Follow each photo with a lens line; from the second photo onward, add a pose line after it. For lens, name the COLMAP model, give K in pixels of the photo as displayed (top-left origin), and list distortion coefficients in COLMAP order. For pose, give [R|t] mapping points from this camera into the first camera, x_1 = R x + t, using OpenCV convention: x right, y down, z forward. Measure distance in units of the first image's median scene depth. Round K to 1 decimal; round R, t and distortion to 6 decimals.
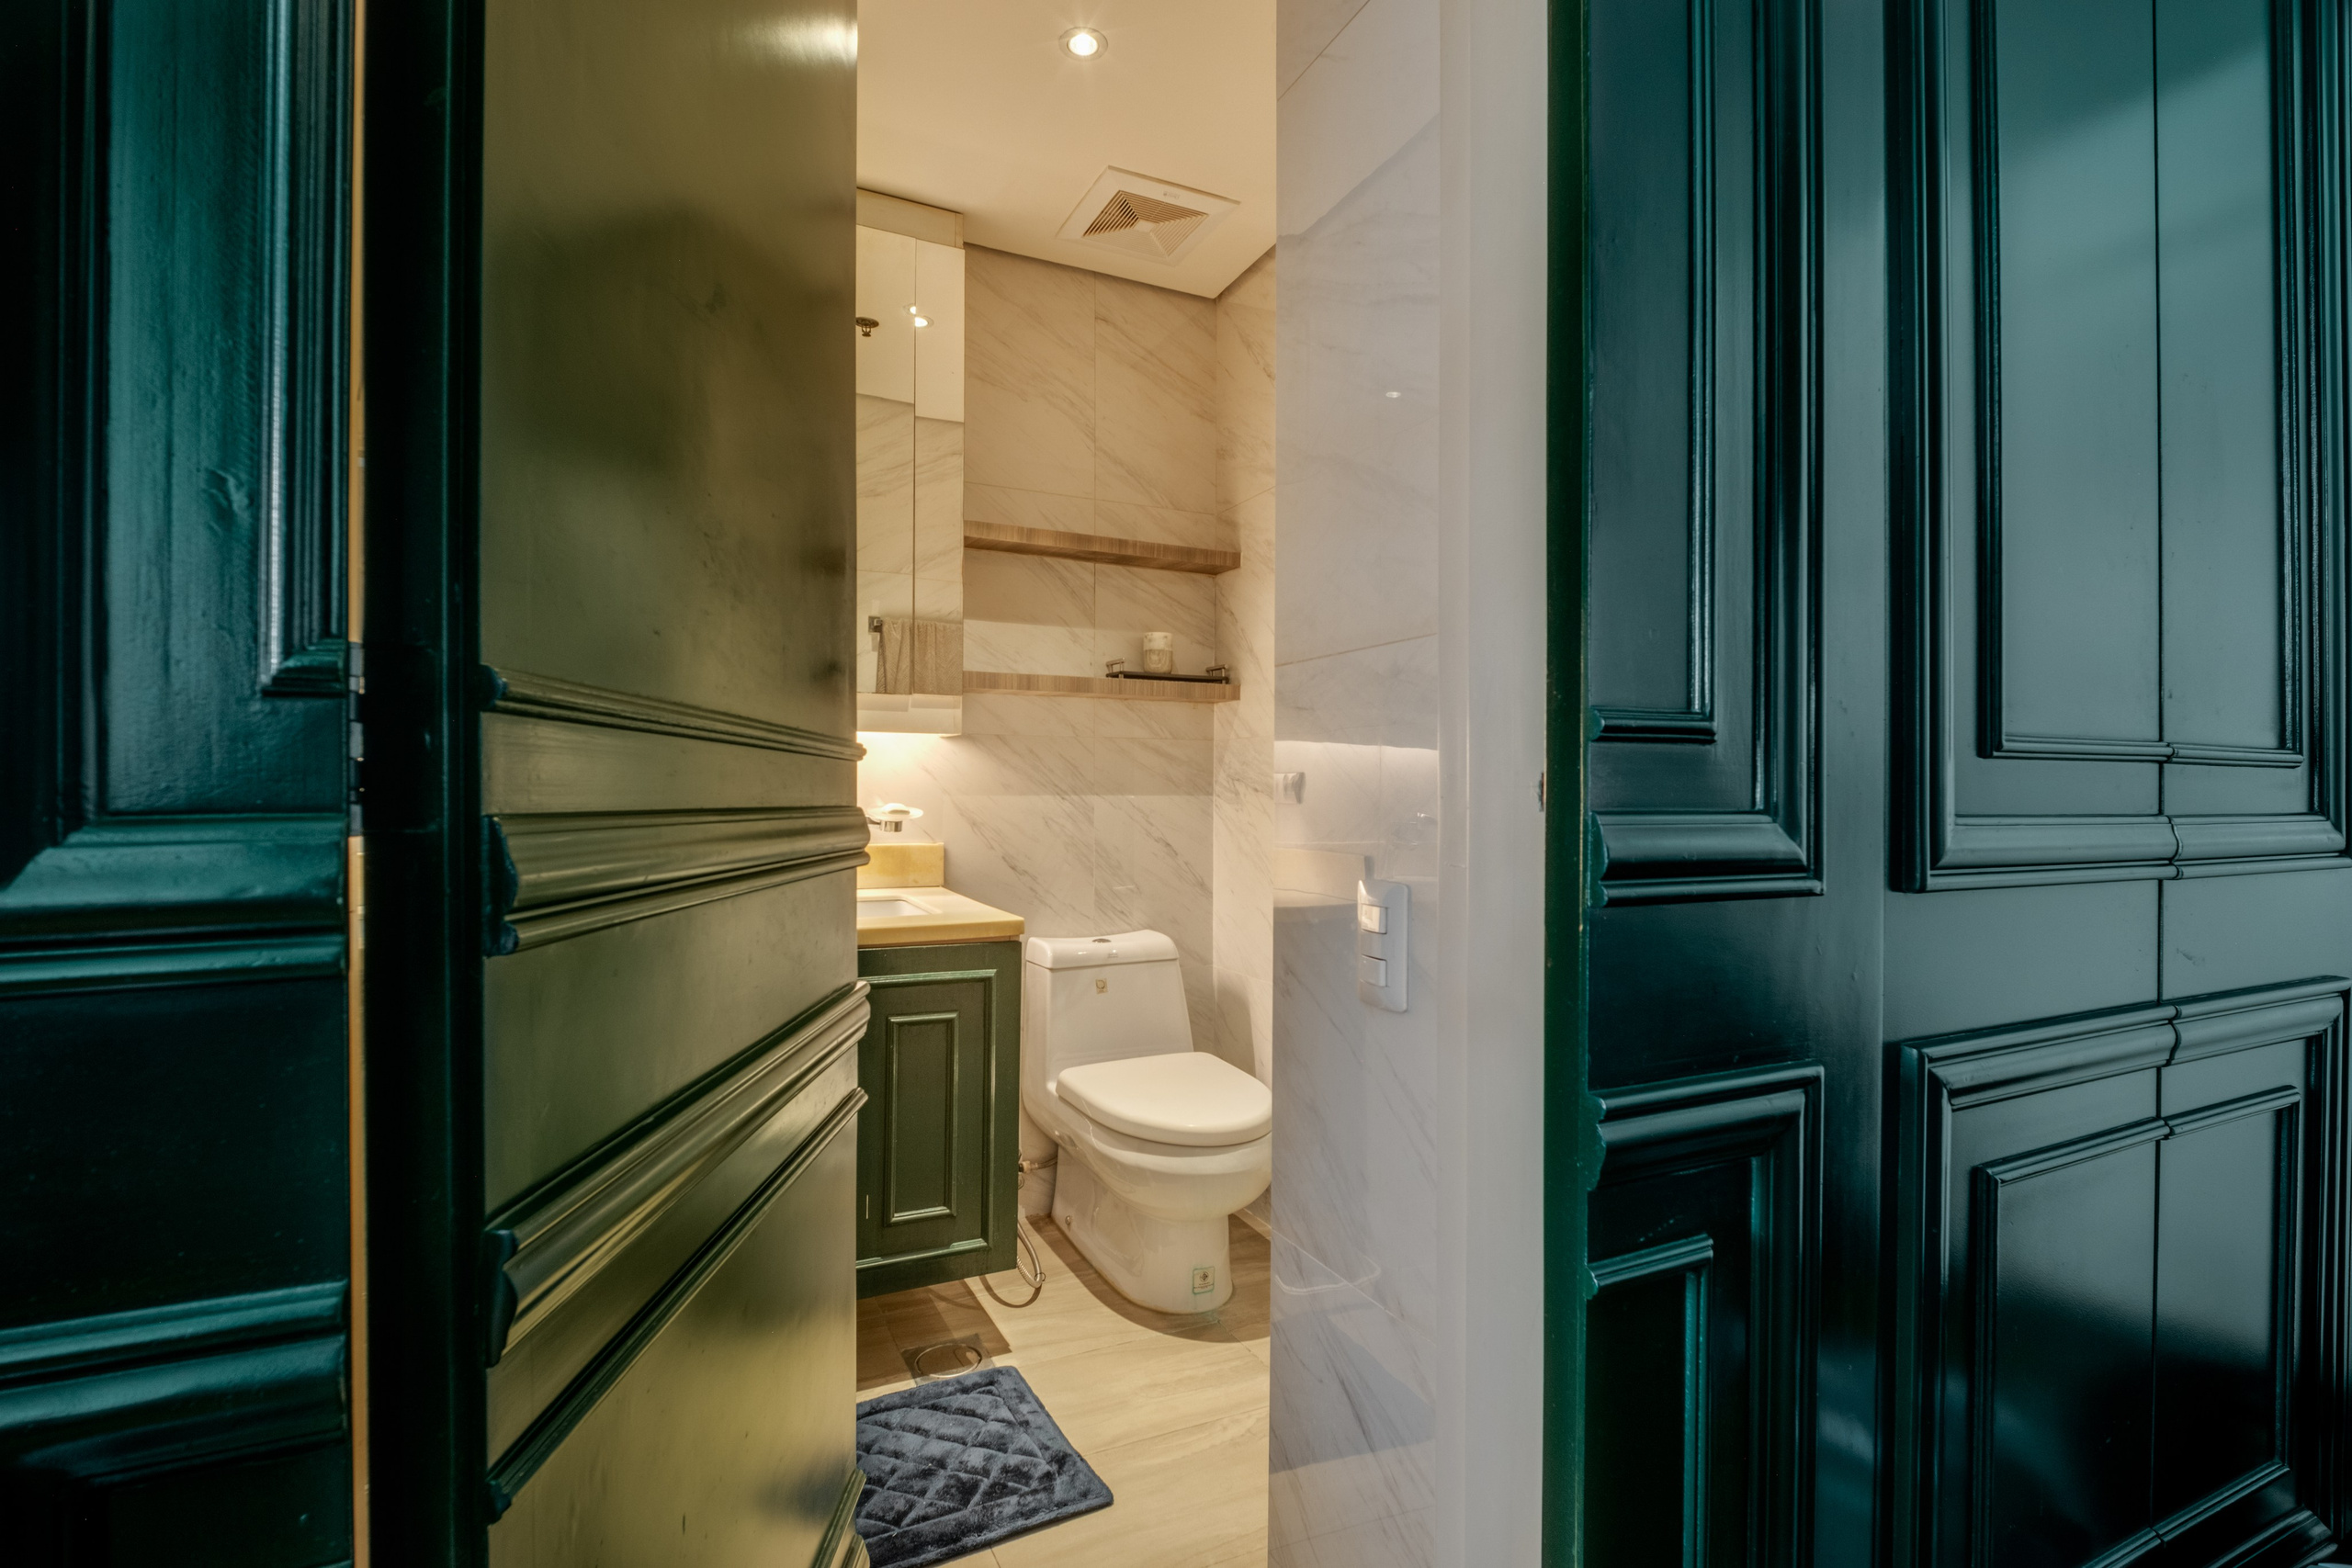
lens RADIAL K [[1081.8, 0, 1168.1], [0, 1081.8, 795.6], [0, 0, 1]] dist [-0.002459, -0.005939]
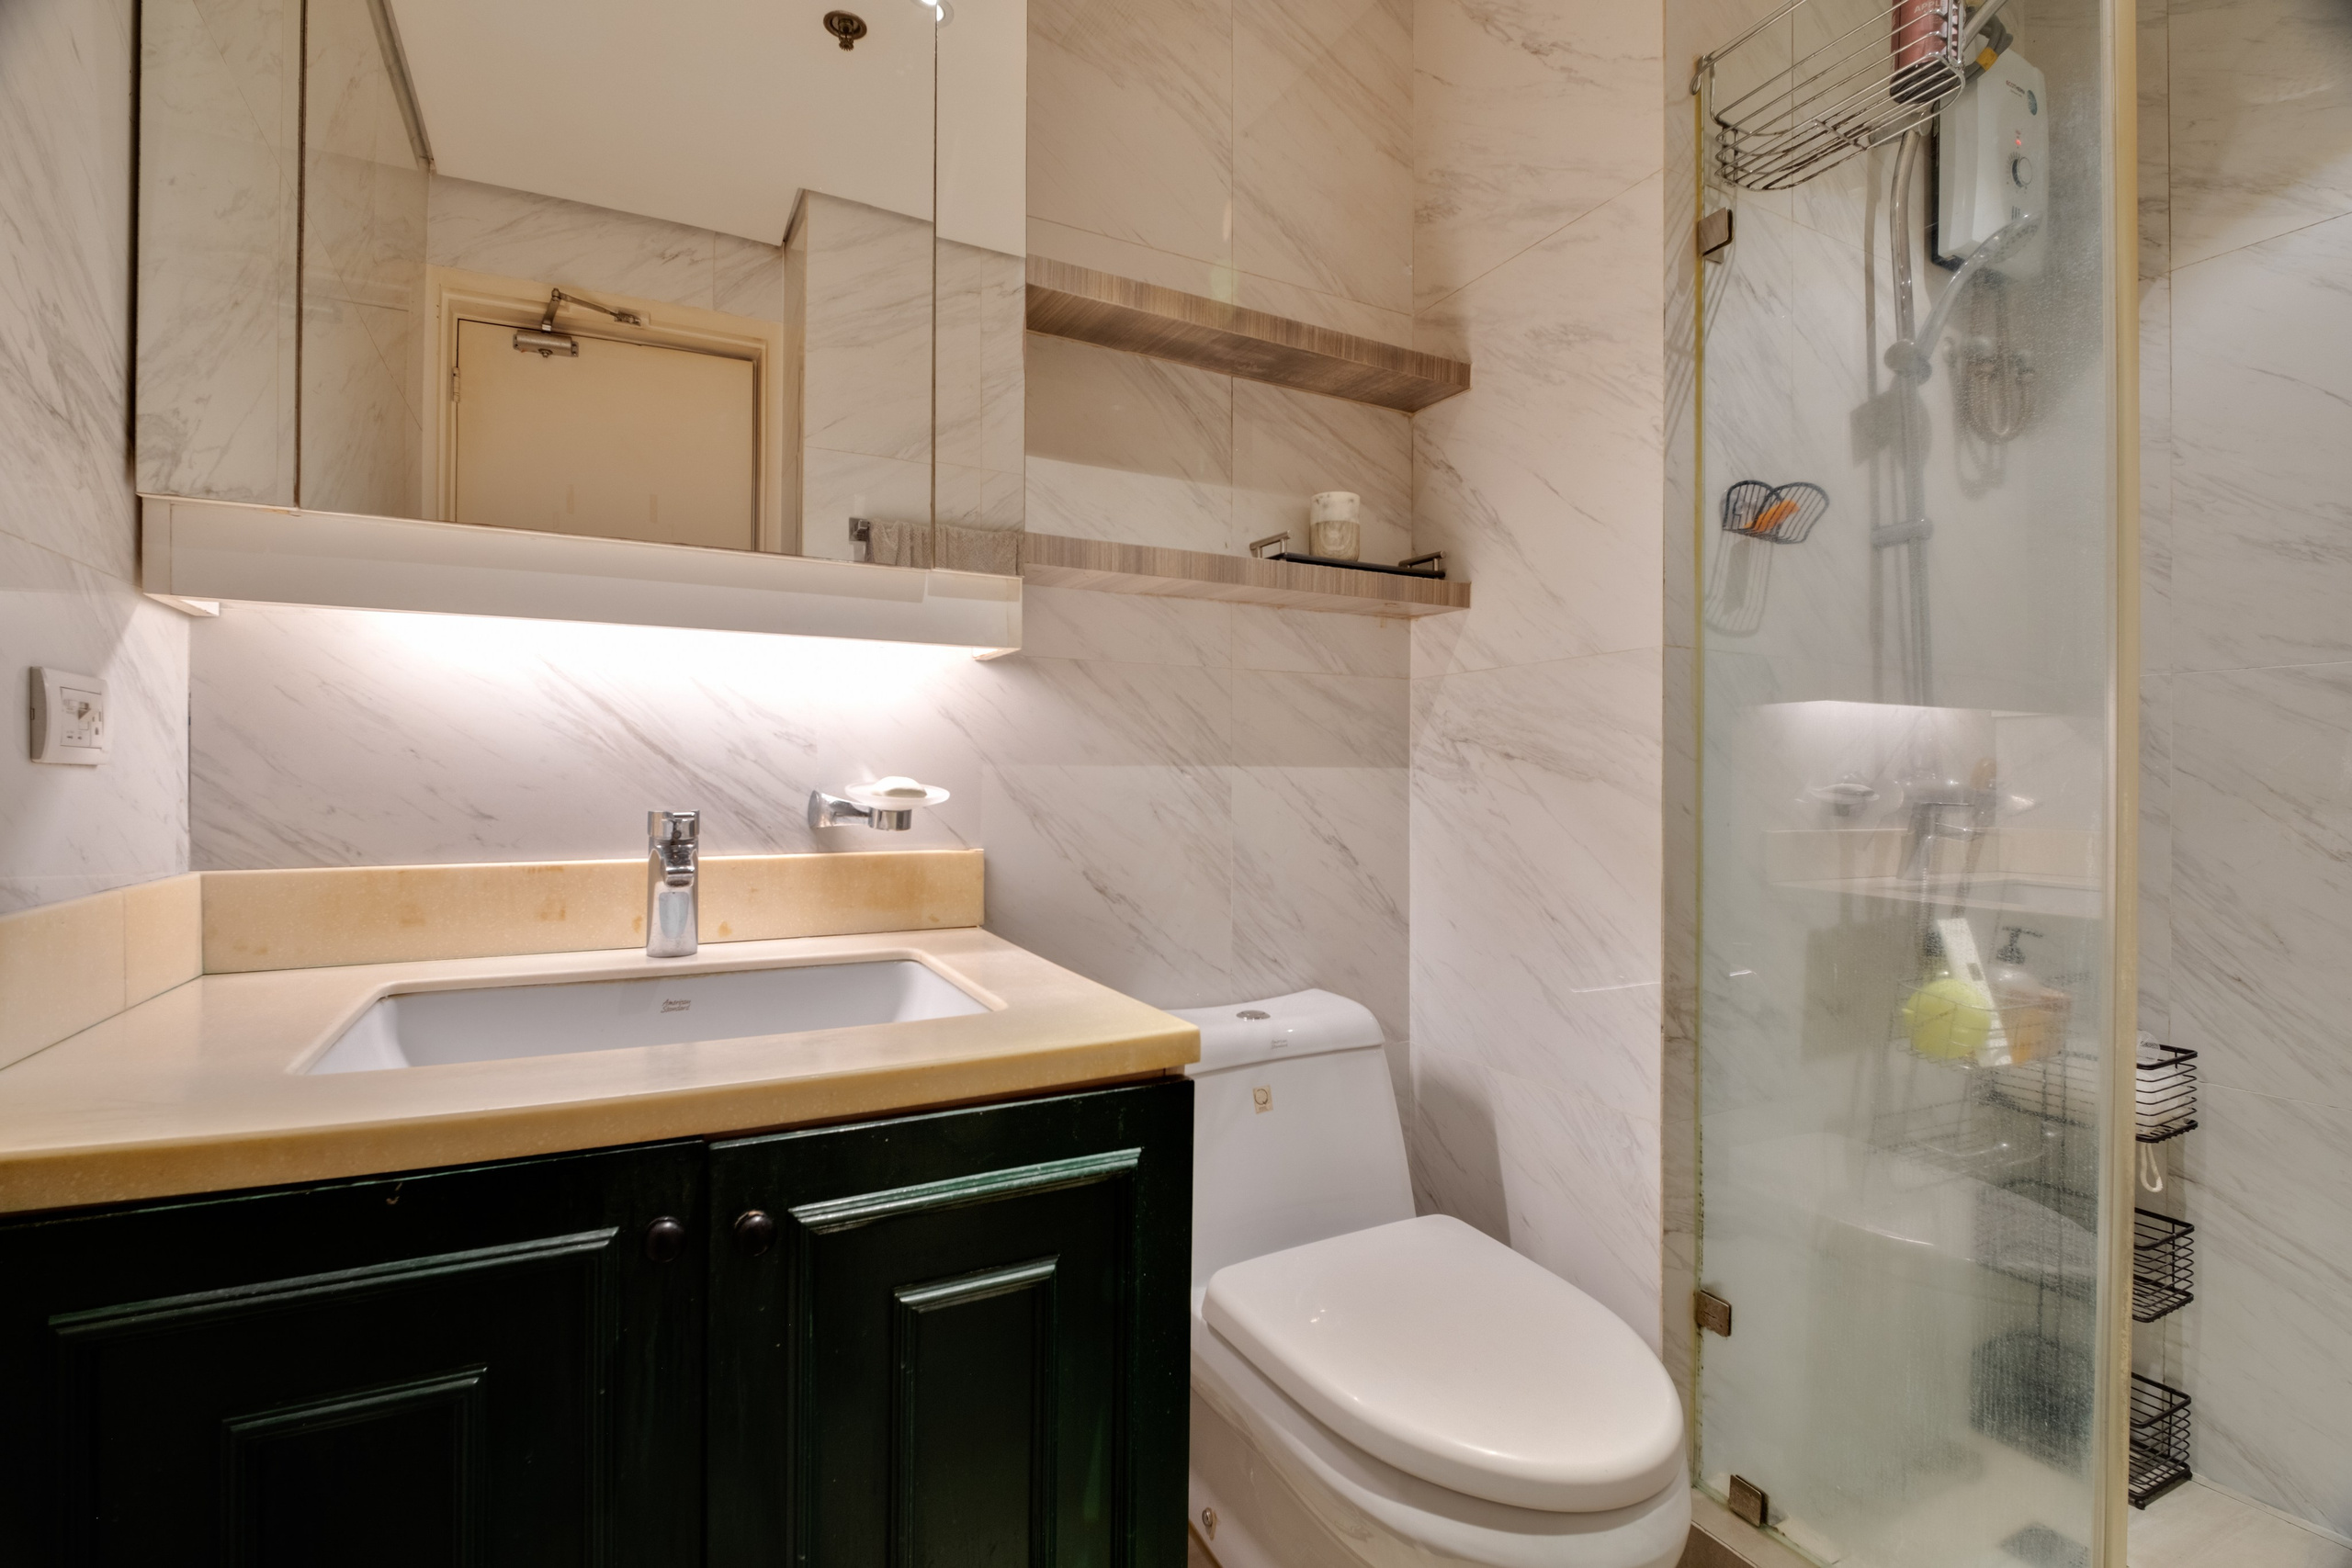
lens RADIAL K [[1081.8, 0, 1182.9], [0, 1081.8, 775.1], [0, 0, 1]] dist [-0.002459, -0.005939]
pose [[0.999615, -0.001004, 0.027721, -0.112371], [0.001196, 0.999975, -0.006910, 0.009021], [-0.027713, 0.006940, 0.999592, 0.410322]]
